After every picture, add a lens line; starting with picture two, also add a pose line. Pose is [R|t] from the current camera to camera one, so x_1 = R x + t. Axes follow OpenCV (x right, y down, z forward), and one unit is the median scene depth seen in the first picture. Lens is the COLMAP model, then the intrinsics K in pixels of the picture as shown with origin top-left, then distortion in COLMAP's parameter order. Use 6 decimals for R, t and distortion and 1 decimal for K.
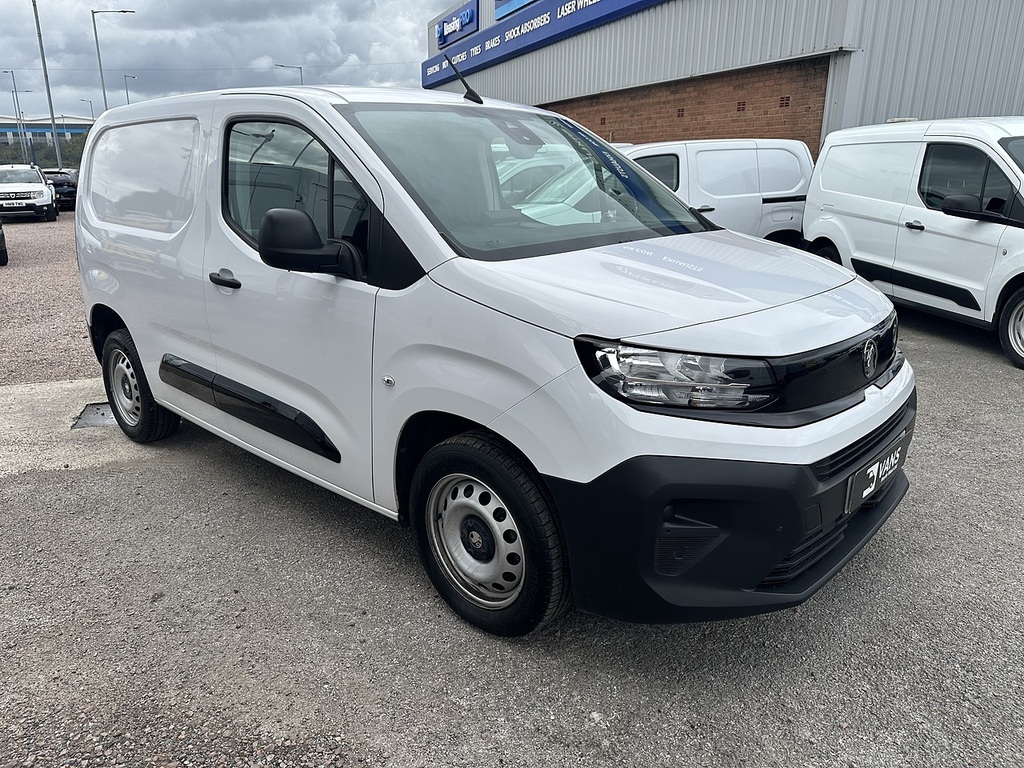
lens RADIAL K [[721.4, 0, 506.4], [0, 721.4, 384.0], [0, 0, 1]] dist [0.065175, -0.071047]
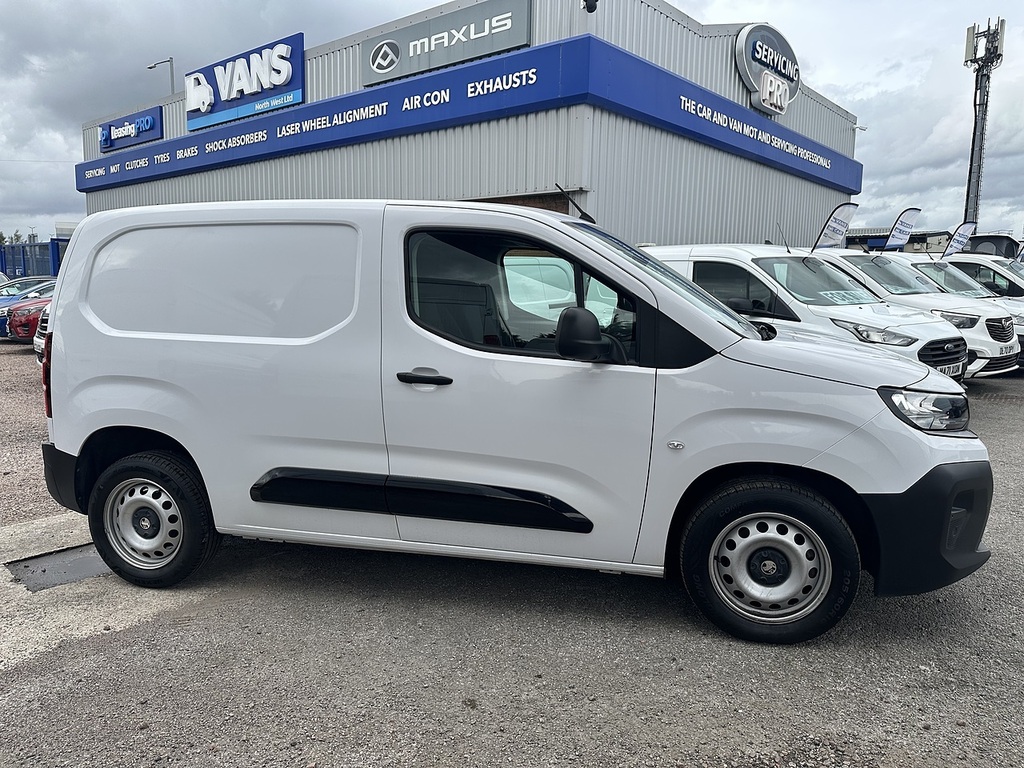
lens RADIAL K [[722.4, 0, 509.5], [0, 722.4, 376.3], [0, 0, 1]] dist [0.047687, -0.043278]
pose [[0.879500, -0.057269, 0.472441, -0.946040], [0.130292, 0.983779, -0.123301, -0.005632], [-0.457716, 0.169999, 0.872695, 0.079395]]
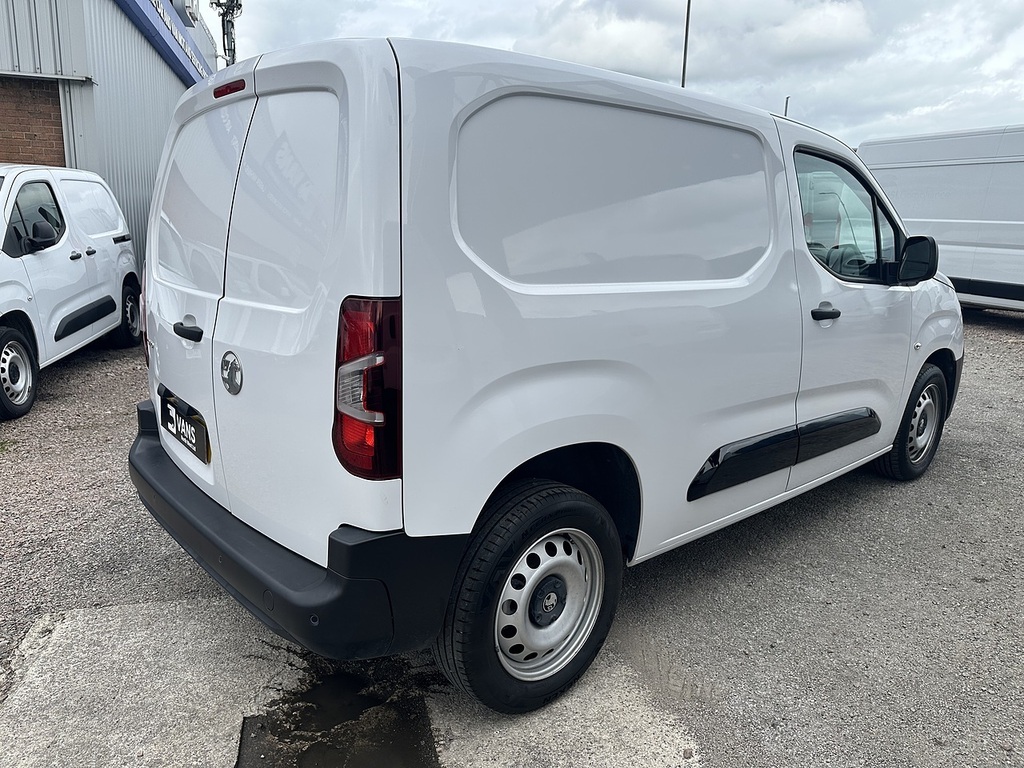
lens RADIAL K [[764.0, 0, 516.0], [0, 764.0, 383.0], [0, 0, 1]] dist [0.075540, -0.093494]
pose [[0.046791, -0.181455, 0.982285, -1.784954], [0.254907, 0.952974, 0.163898, -0.407847], [-0.965833, 0.242722, 0.090845, 1.655561]]
